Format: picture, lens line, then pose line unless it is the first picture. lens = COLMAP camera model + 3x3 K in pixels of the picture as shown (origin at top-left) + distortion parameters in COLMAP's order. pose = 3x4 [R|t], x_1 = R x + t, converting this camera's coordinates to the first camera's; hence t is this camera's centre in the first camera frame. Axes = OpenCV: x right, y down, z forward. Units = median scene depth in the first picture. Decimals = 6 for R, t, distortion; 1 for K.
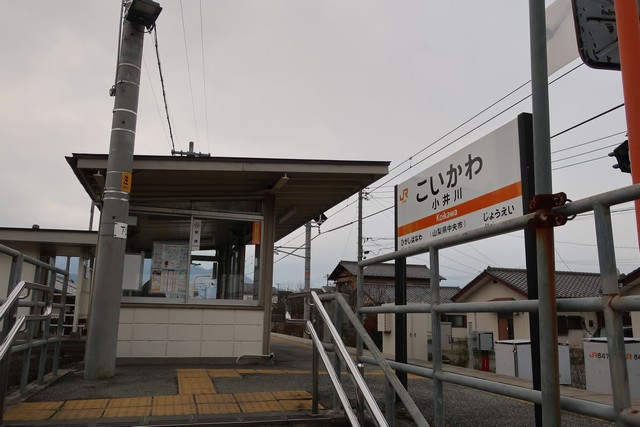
lens RADIAL K [[501.2, 0, 321.2], [0, 501.2, 214.7], [0, 0, 1]] dist [-0.003876, -0.001178]
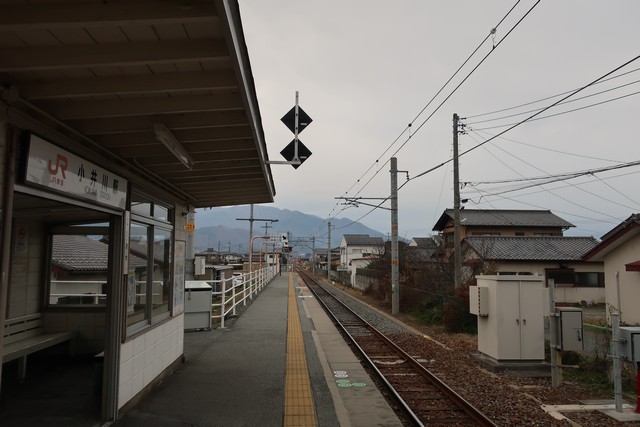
lens RADIAL K [[501.2, 0, 322.6], [0, 501.2, 213.1], [0, 0, 1]] dist [-0.003876, -0.001178]
pose [[0.973625, -0.034733, -0.225494, 0.128348], [0.057285, 0.993899, 0.094248, 0.019164], [0.220845, -0.104680, 0.969675, 0.478565]]
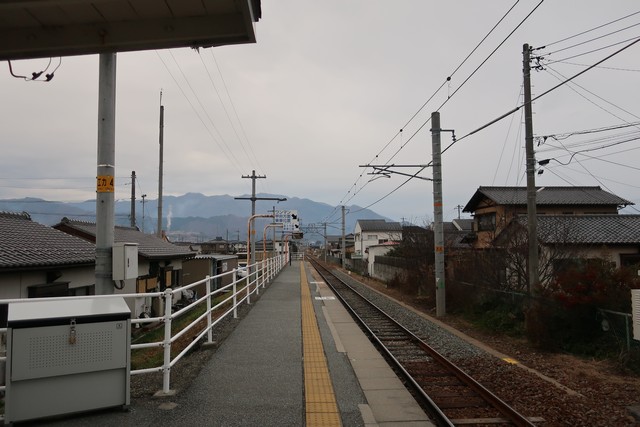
lens RADIAL K [[501.2, 0, 323.7], [0, 501.2, 214.1], [0, 0, 1]] dist [-0.003876, -0.001178]
pose [[0.969063, -0.043876, -0.242881, -0.039620], [0.074777, 0.990013, 0.119508, 0.120685], [0.235212, -0.133972, 0.962666, 0.999476]]
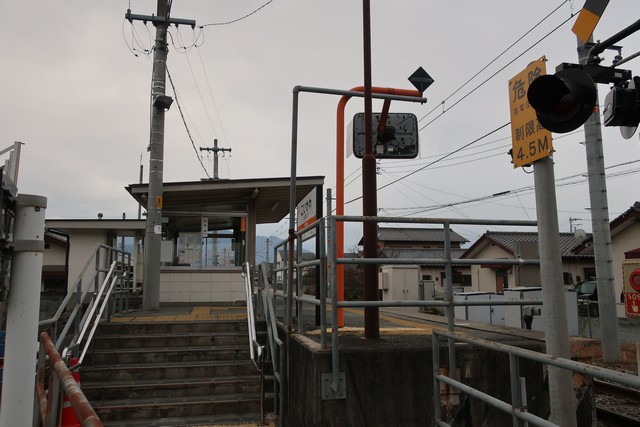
lens RADIAL K [[501.2, 0, 323.7], [0, 501.2, 212.2], [0, 0, 1]] dist [-0.003876, -0.001178]
pose [[0.996171, -0.033618, -0.080704, 0.149396], [0.038797, 0.997228, 0.063494, -0.053994], [0.078345, -0.066382, 0.994714, -0.322991]]
